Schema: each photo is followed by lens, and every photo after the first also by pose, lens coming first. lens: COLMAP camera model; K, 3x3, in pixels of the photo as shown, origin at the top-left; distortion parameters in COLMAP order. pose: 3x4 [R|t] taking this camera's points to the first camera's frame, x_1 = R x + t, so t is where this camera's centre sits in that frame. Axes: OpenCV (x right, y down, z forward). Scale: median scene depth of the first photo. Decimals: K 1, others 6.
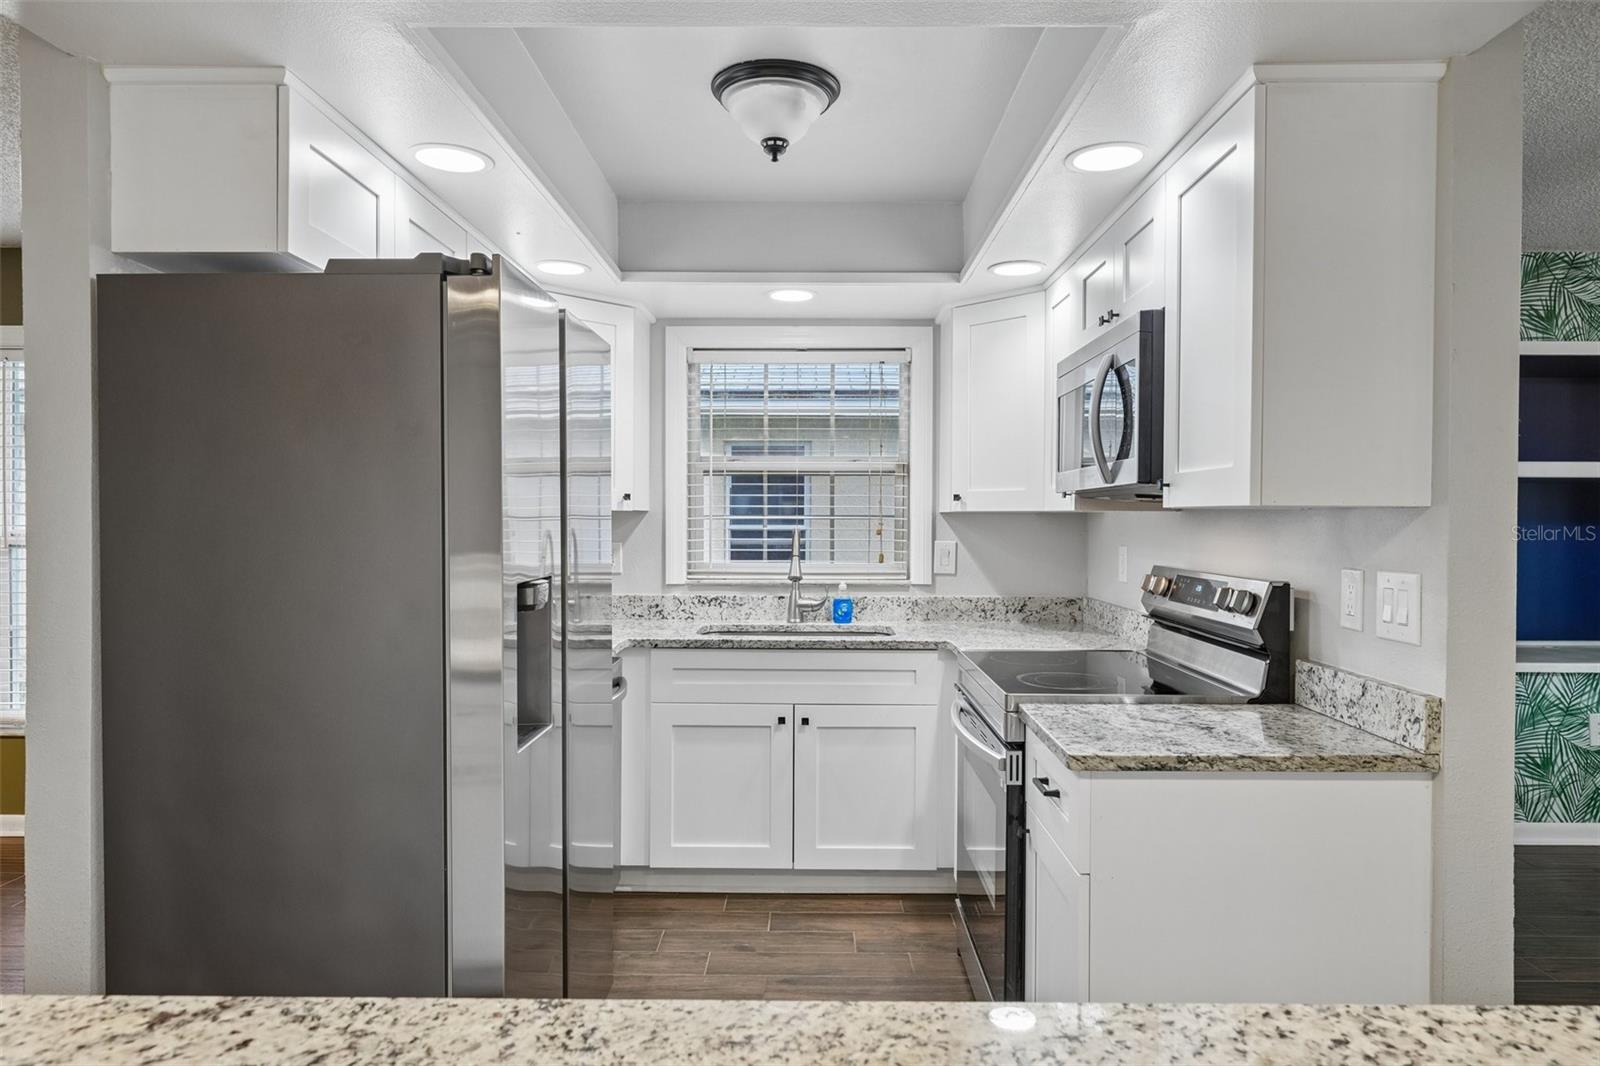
lens RADIAL K [[979.4, 0, 804.5], [0, 979.4, 531.4], [0, 0, 1]] dist [-0.003089, 0.000463]
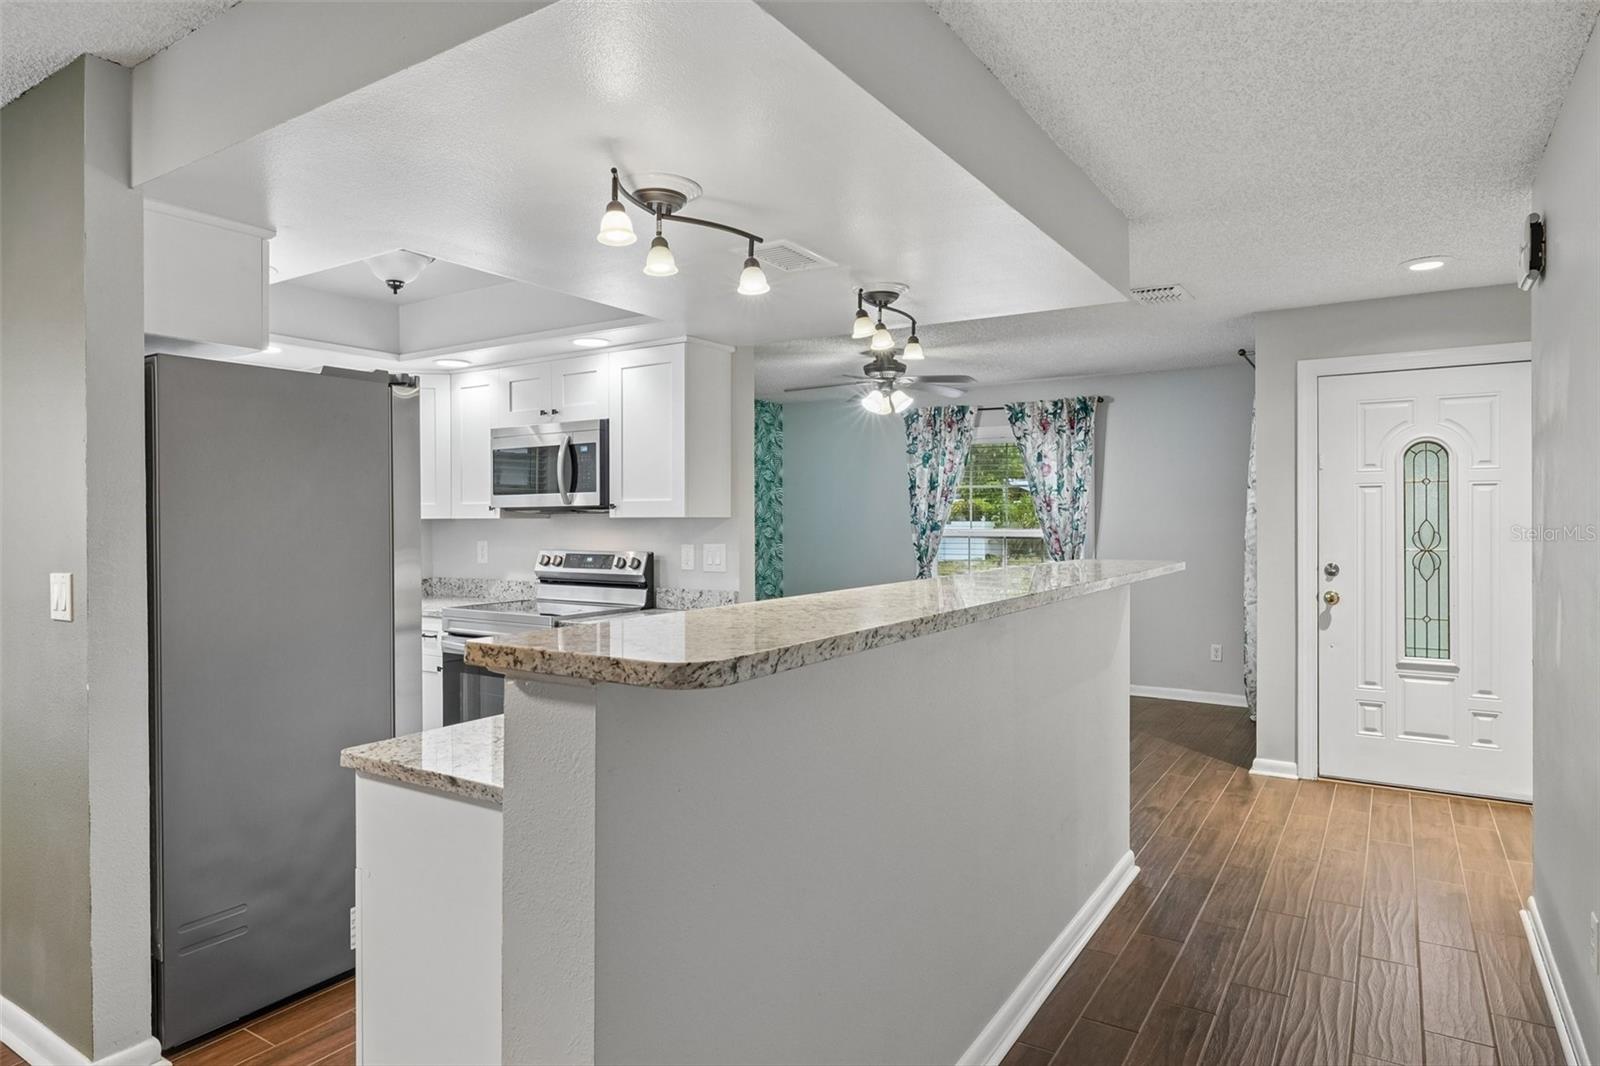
lens RADIAL K [[925.7, 0, 807.5], [0, 925.7, 524.1], [0, 0, 1]] dist [-0.001478, 0.000344]
pose [[0.530337, -0.009821, 0.847730, -1.043265], [0.017114, 0.999853, 0.000877, -0.005207], [-0.847614, 0.014042, 0.530427, -0.364721]]
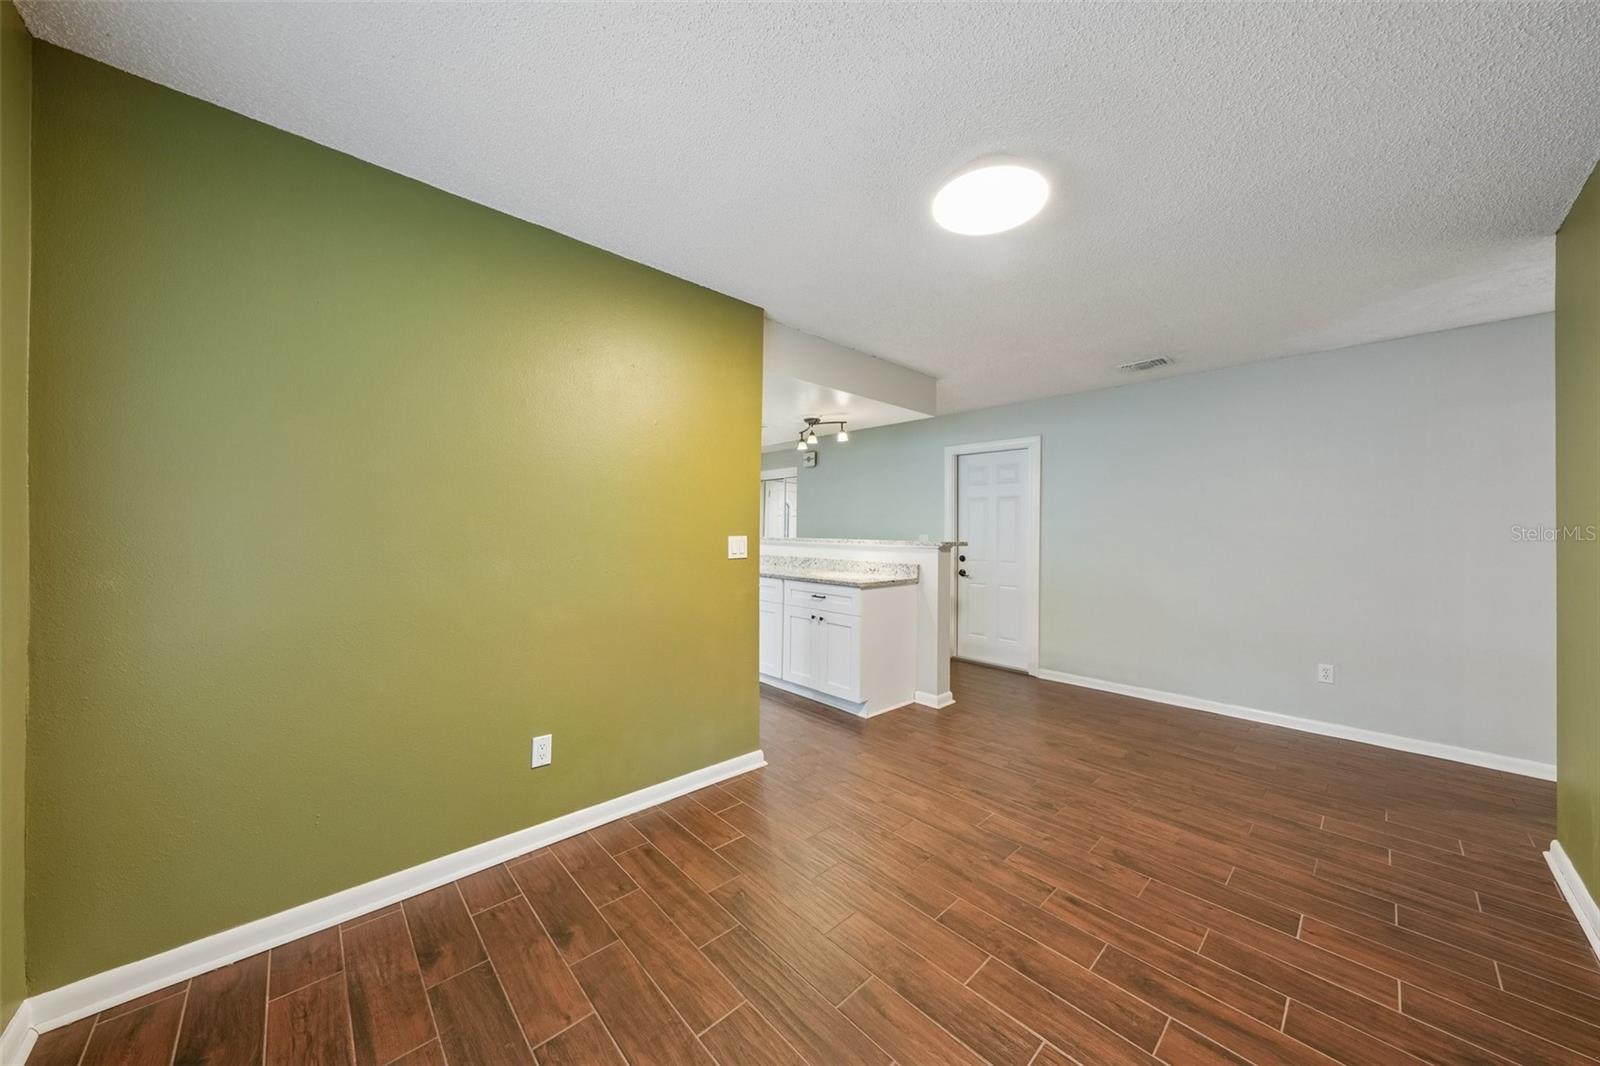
lens RADIAL K [[541.4, 0, 802.6], [0, 541.4, 529.3], [0, 0, 1]] dist [-0.000199, 0.000002]
pose [[-0.689812, -0.010028, 0.723919, -1.621527], [-0.004994, 0.999946, 0.009093, 0.007021], [-0.723971, 0.002657, -0.689825, 1.595585]]
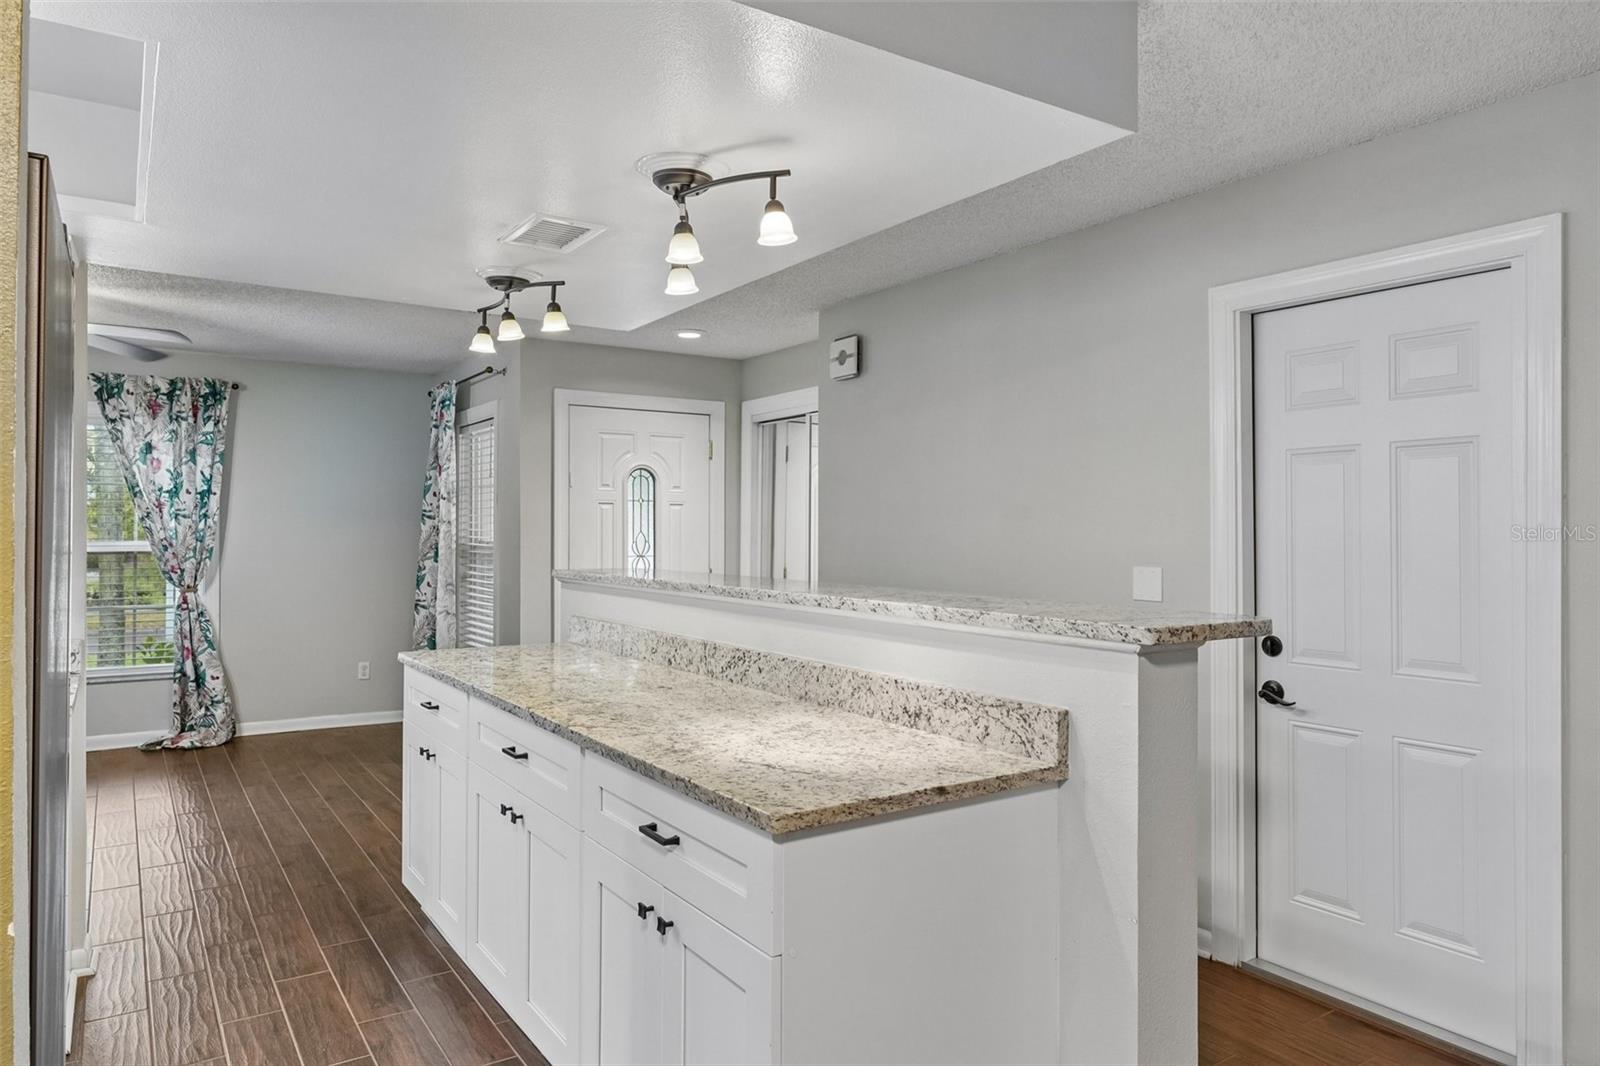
lens RADIAL K [[1033.1, 0, 806.2], [0, 1033.1, 522.5], [0, 0, 1]] dist [0.002951, -0.000420]
pose [[-0.561699, -0.000674, 0.827342, -1.188146], [0.005672, 0.999973, 0.004666, -0.024145], [-0.827323, 0.007314, -0.561680, 0.752211]]
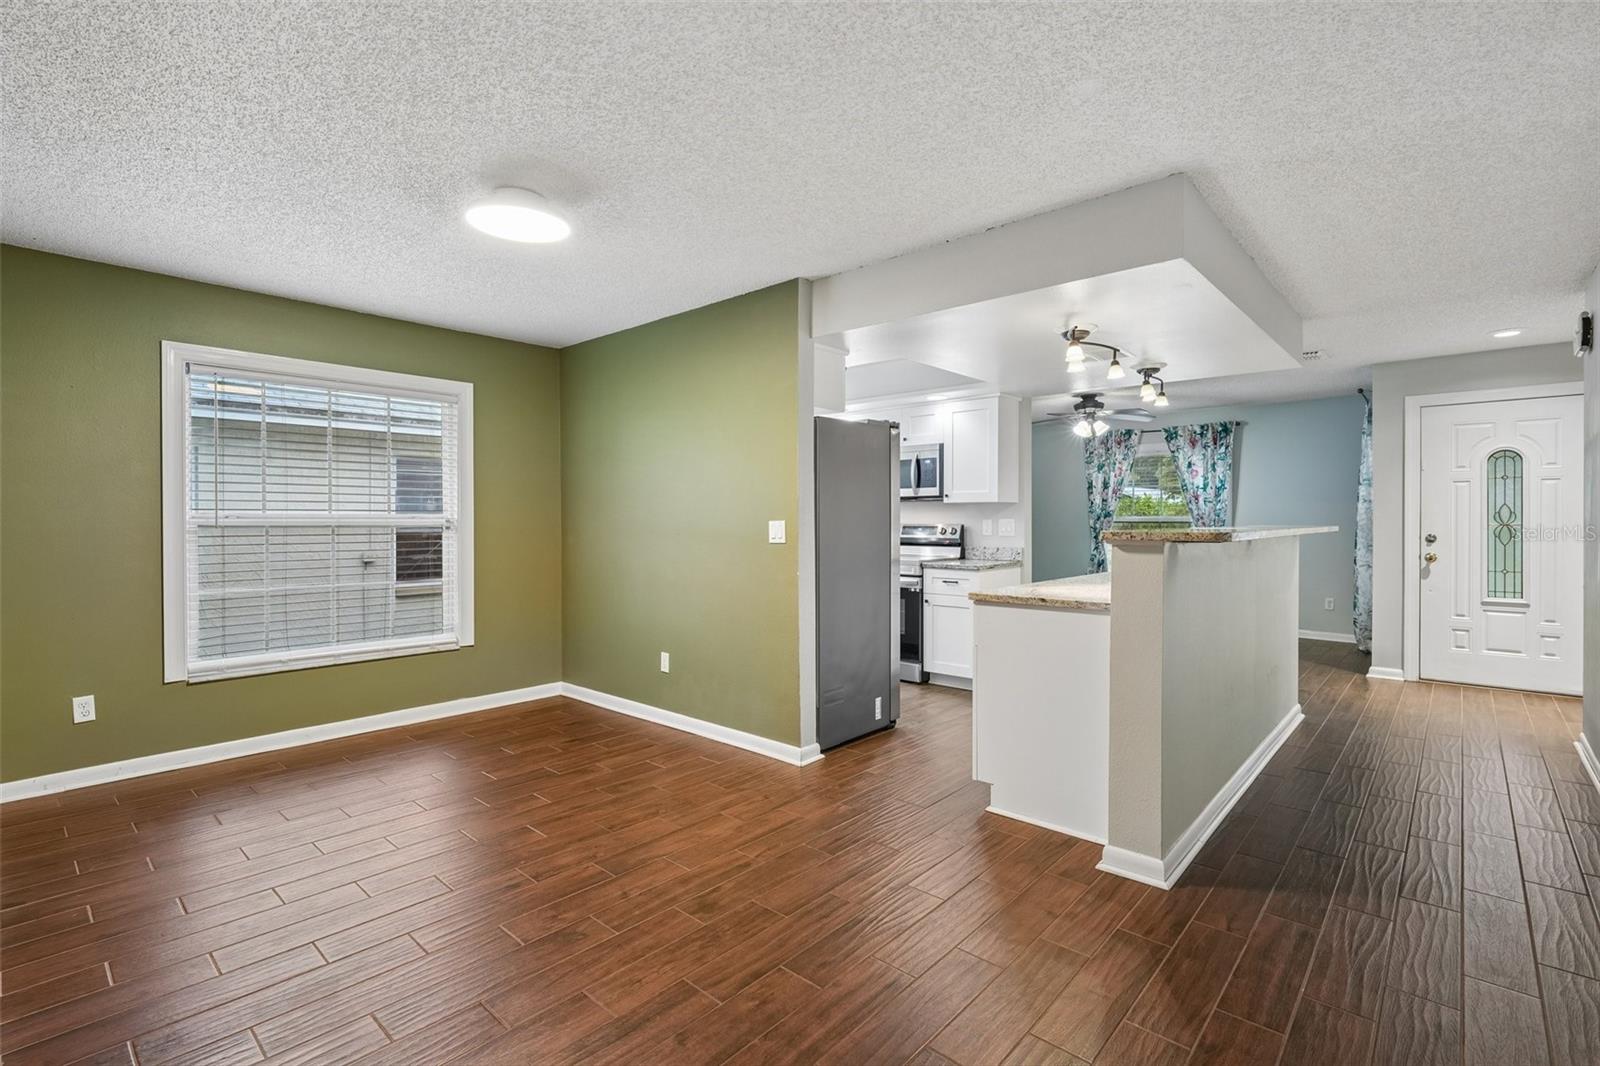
lens RADIAL K [[736.1, 0, 808.0], [0, 736.1, 525.6], [0, 0, 1]] dist [0.001339, -0.000005]
pose [[0.658155, -0.010599, 0.752808, -1.845651], [0.014357, 0.999896, 0.001526, 0.043861], [-0.752746, 0.009804, 0.658239, -0.312779]]
